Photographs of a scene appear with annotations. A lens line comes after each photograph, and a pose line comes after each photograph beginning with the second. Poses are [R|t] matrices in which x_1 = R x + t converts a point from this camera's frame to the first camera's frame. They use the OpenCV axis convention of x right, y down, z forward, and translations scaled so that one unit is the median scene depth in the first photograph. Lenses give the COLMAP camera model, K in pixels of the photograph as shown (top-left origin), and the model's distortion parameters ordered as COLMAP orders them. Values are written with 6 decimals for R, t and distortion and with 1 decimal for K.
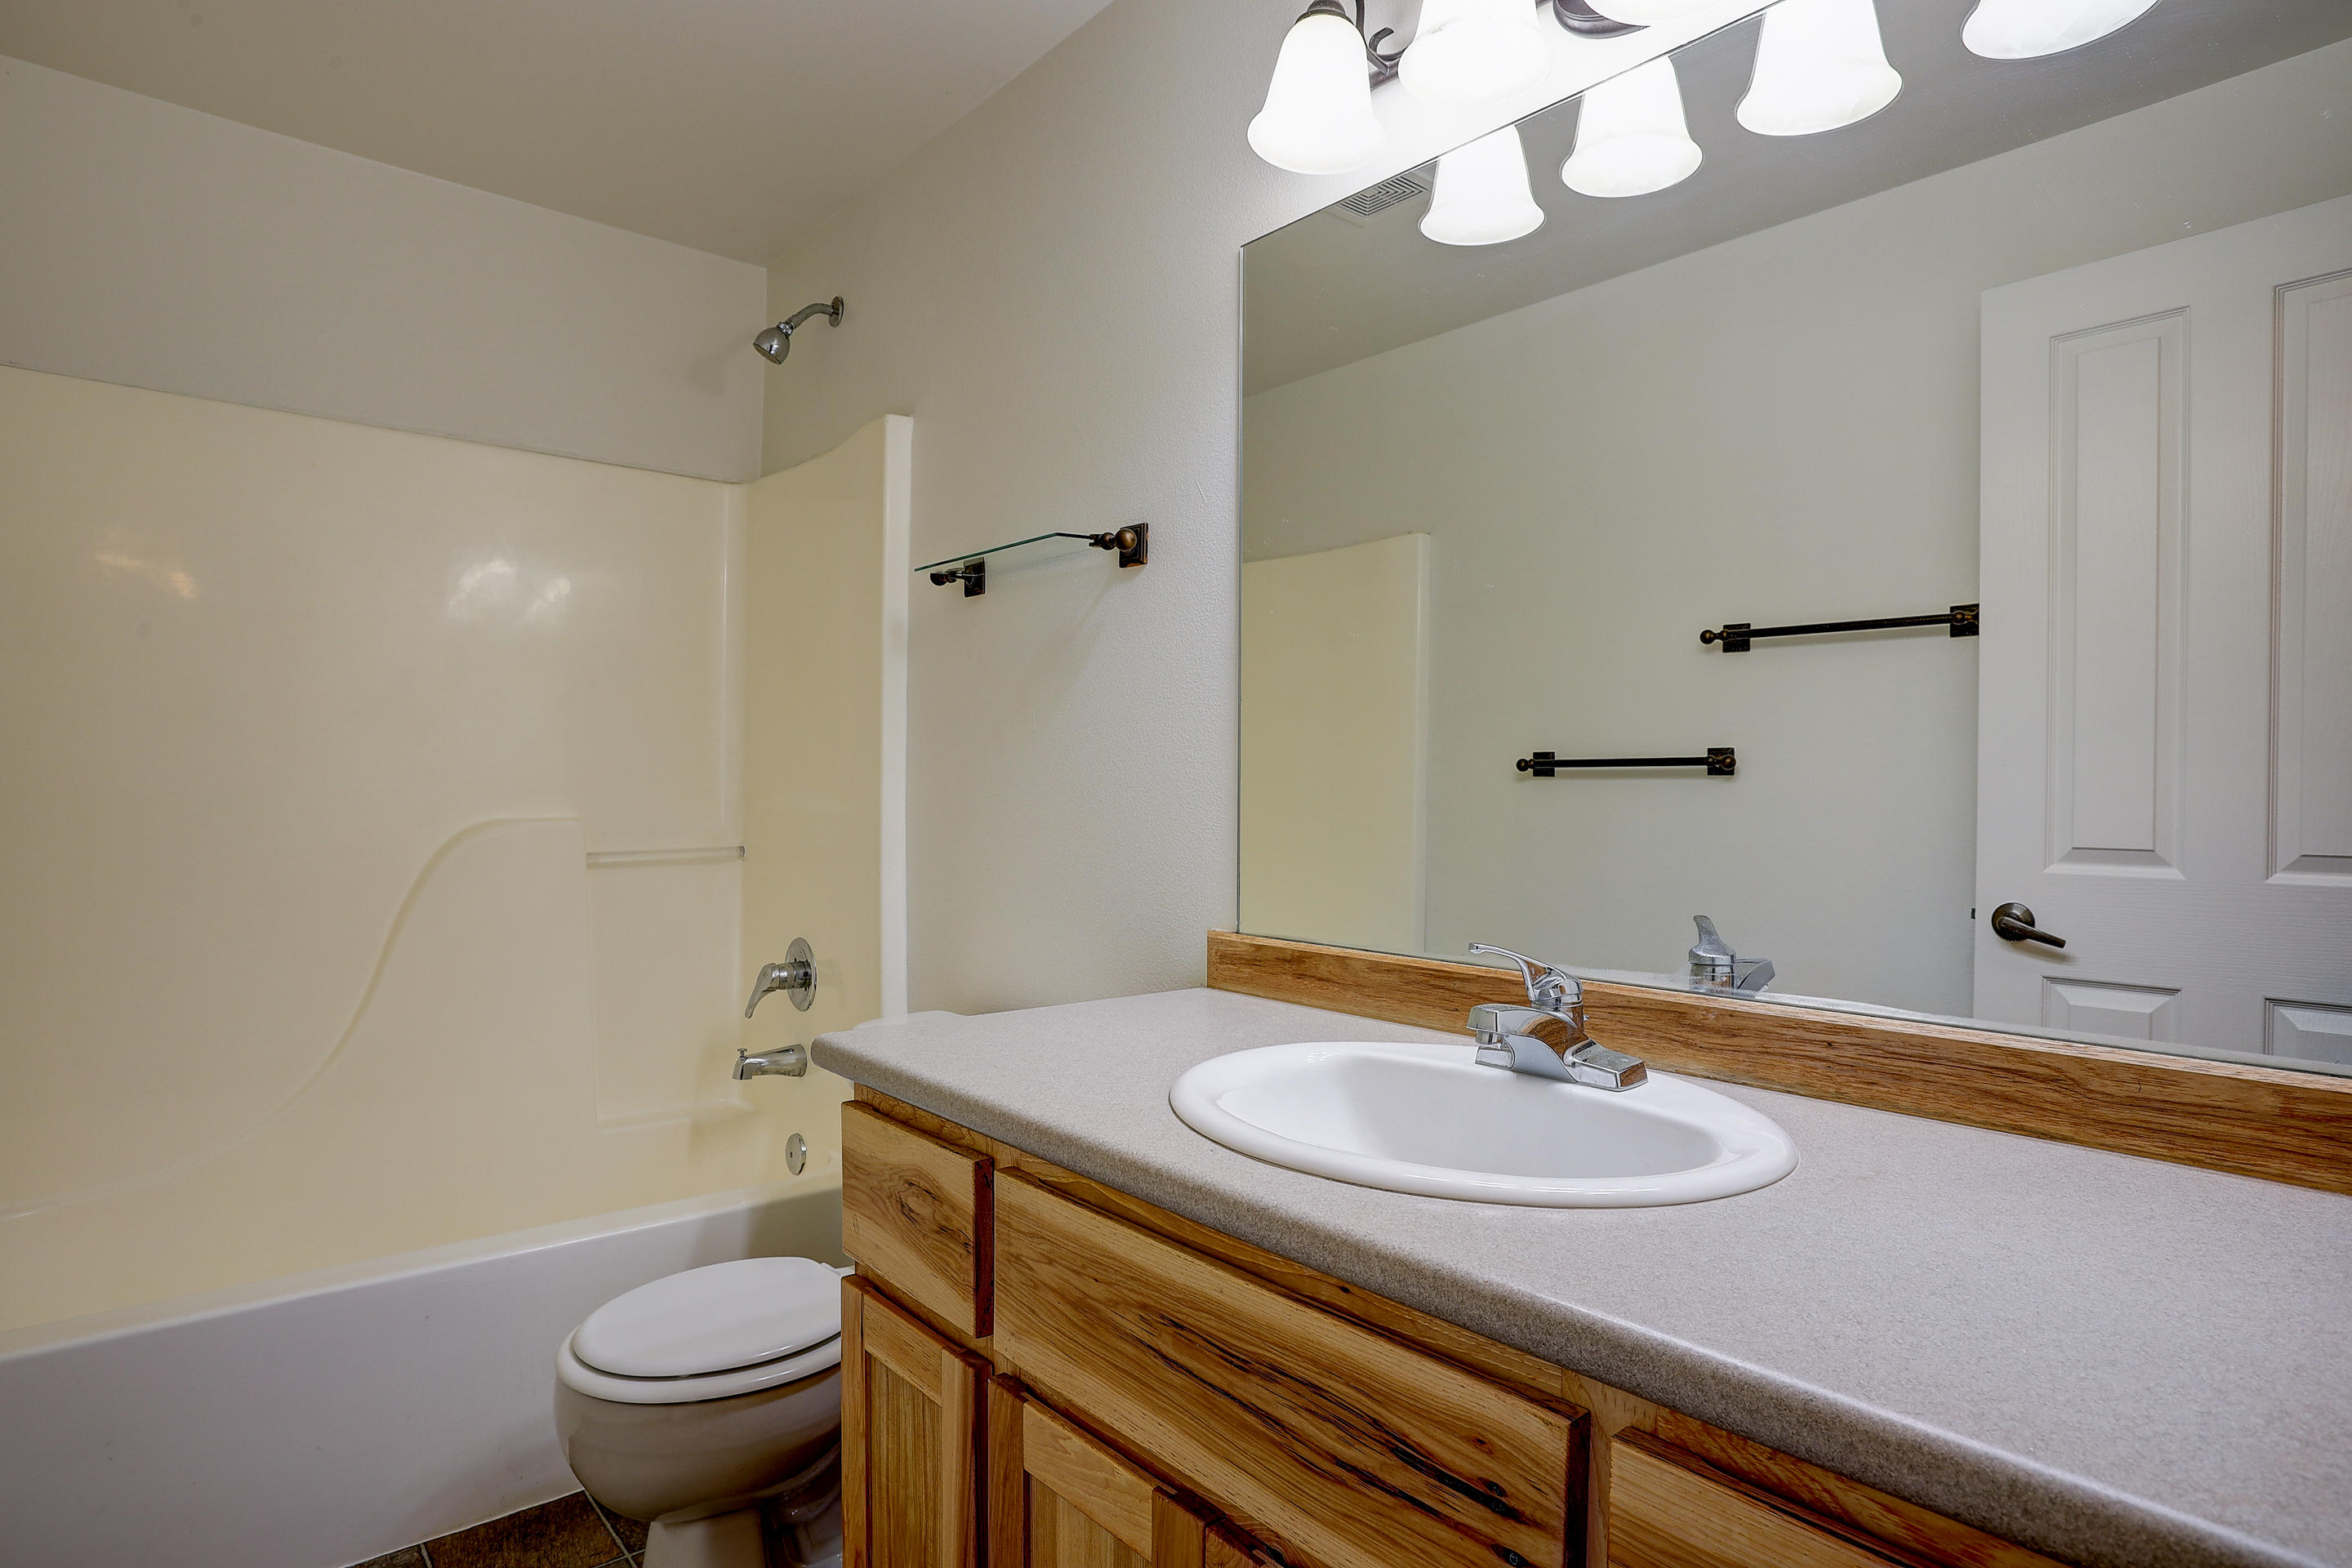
lens RADIAL K [[1276.7, 0, 1168.7], [0, 1276.7, 771.6], [0, 0, 1]] dist [-0.055053, 0.003604]
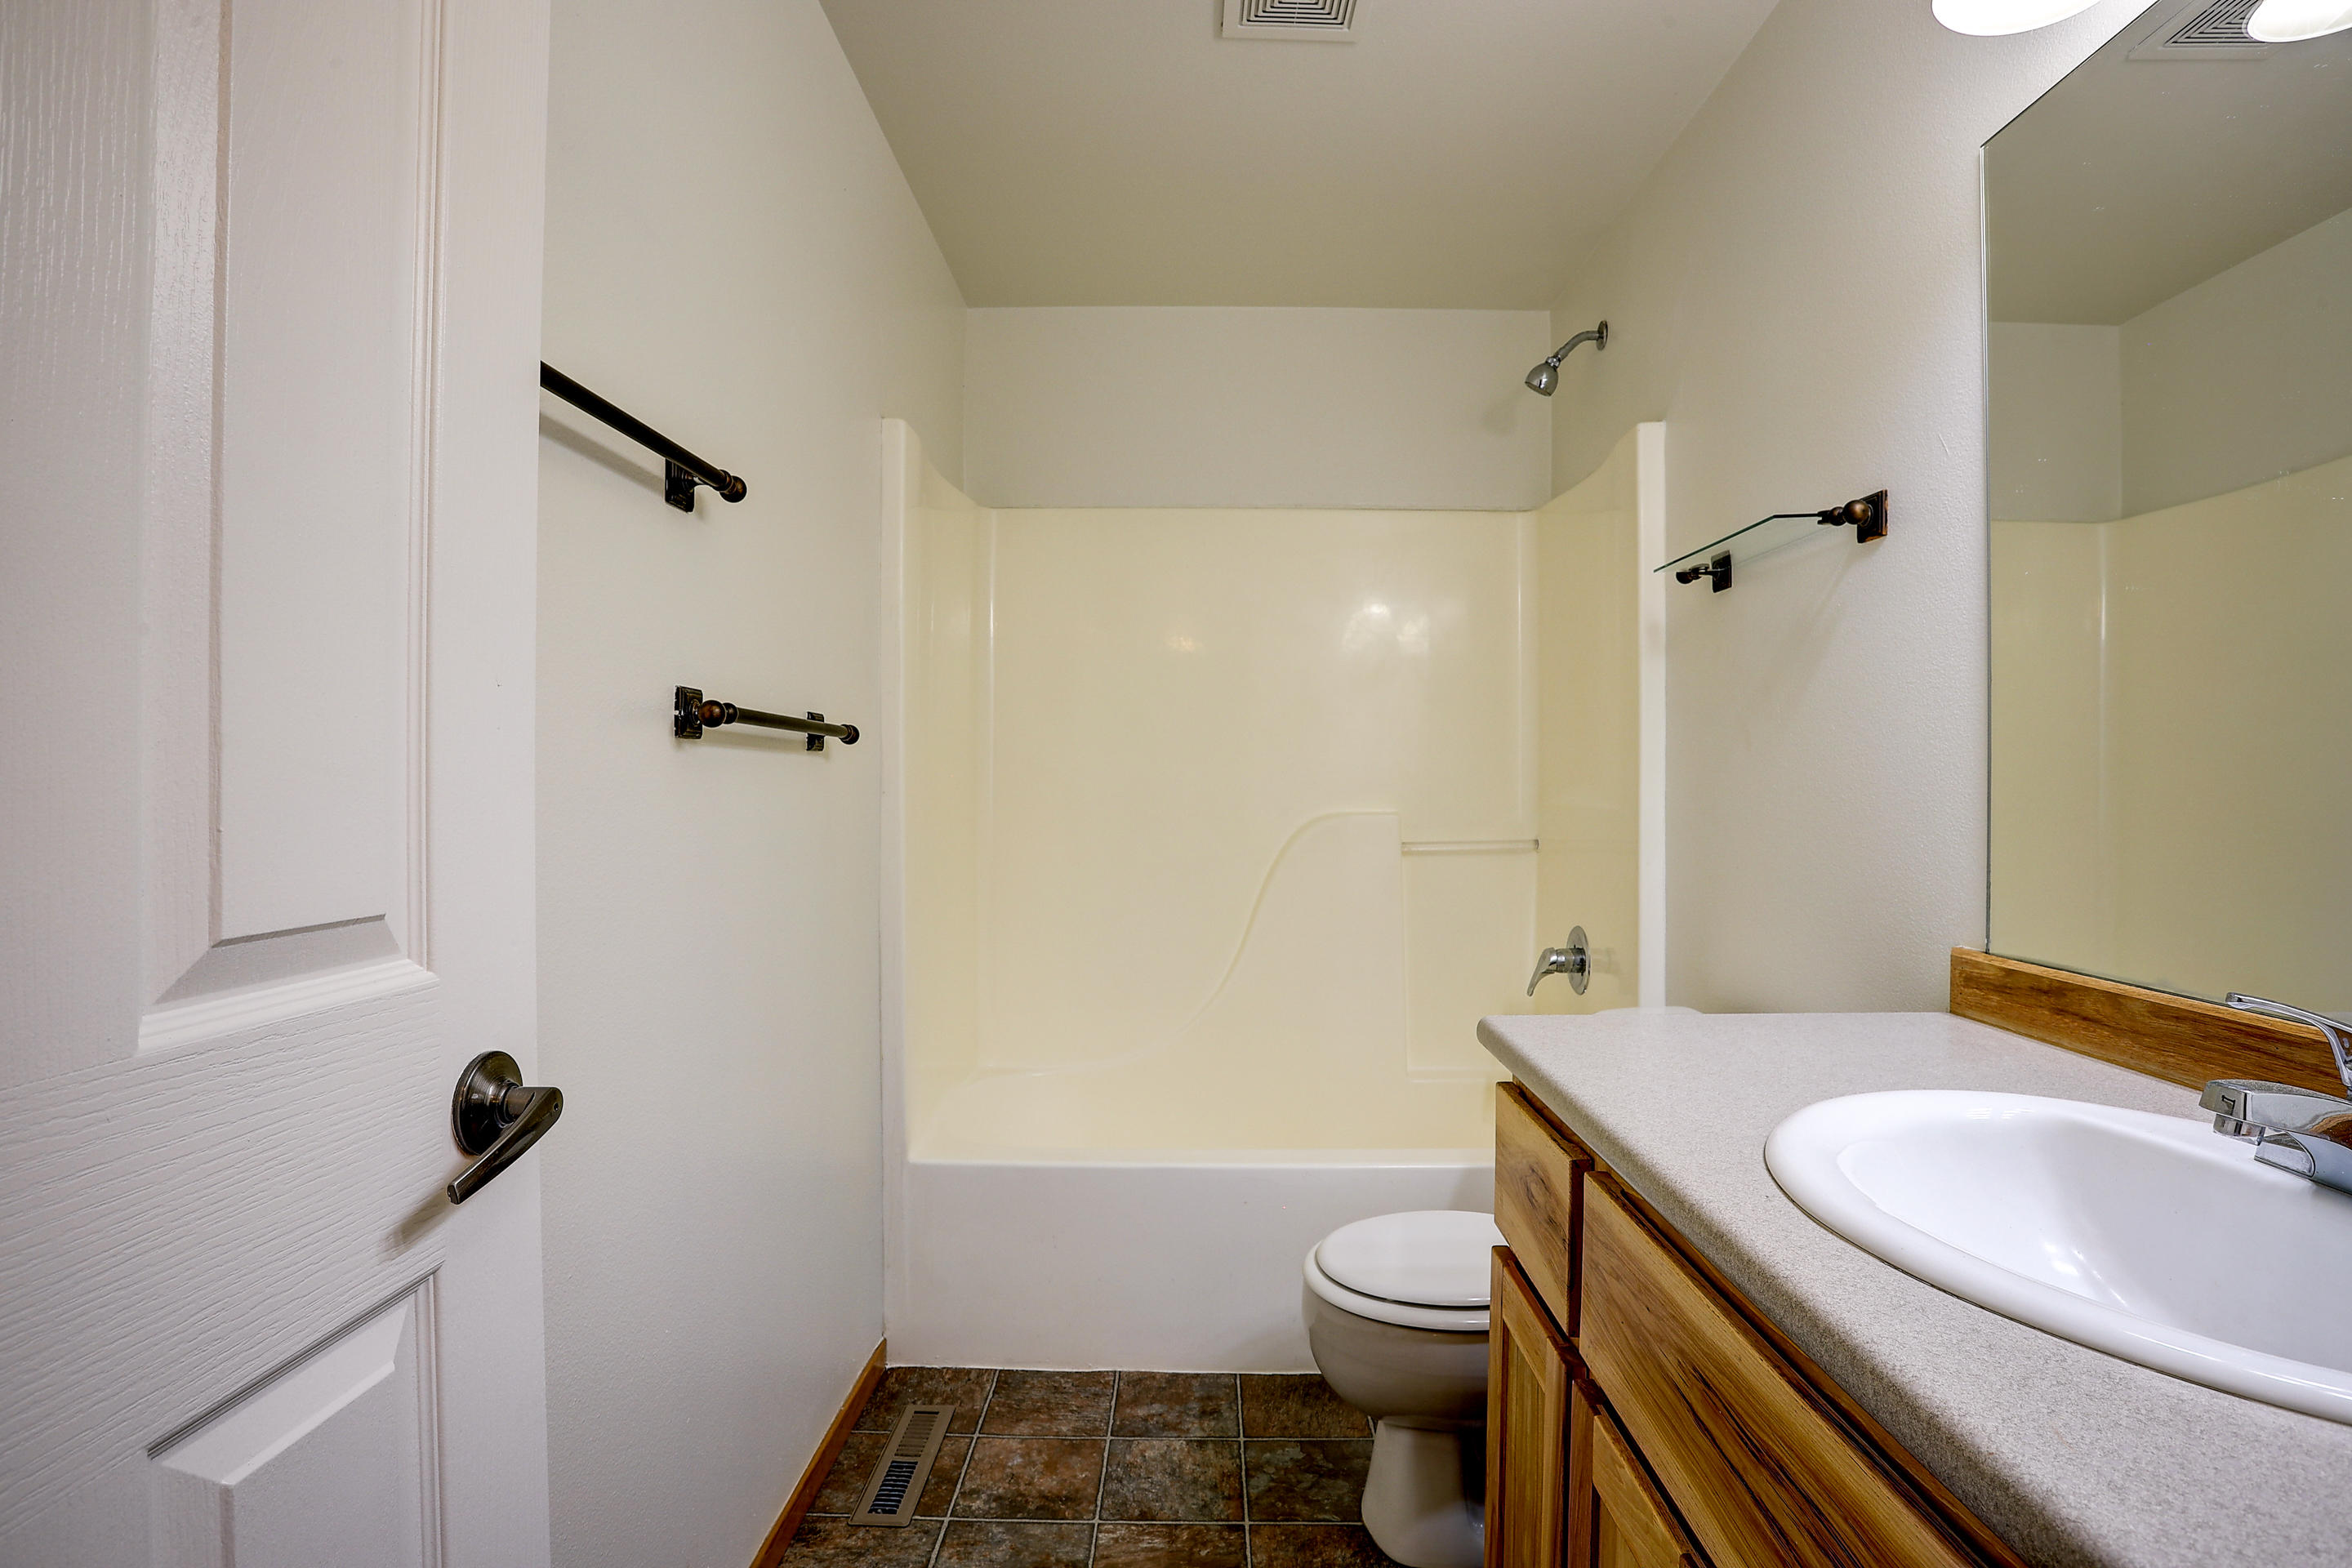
lens RADIAL K [[1141.6, 0, 1157.4], [0, 1141.6, 784.9], [0, 0, 1]] dist [-0.065872, 0.021392]
pose [[0.763088, -0.003985, -0.646283, 0.110630], [0.010516, 0.999925, 0.006252, 0.003366], [0.646209, -0.011567, 0.763073, 0.079187]]
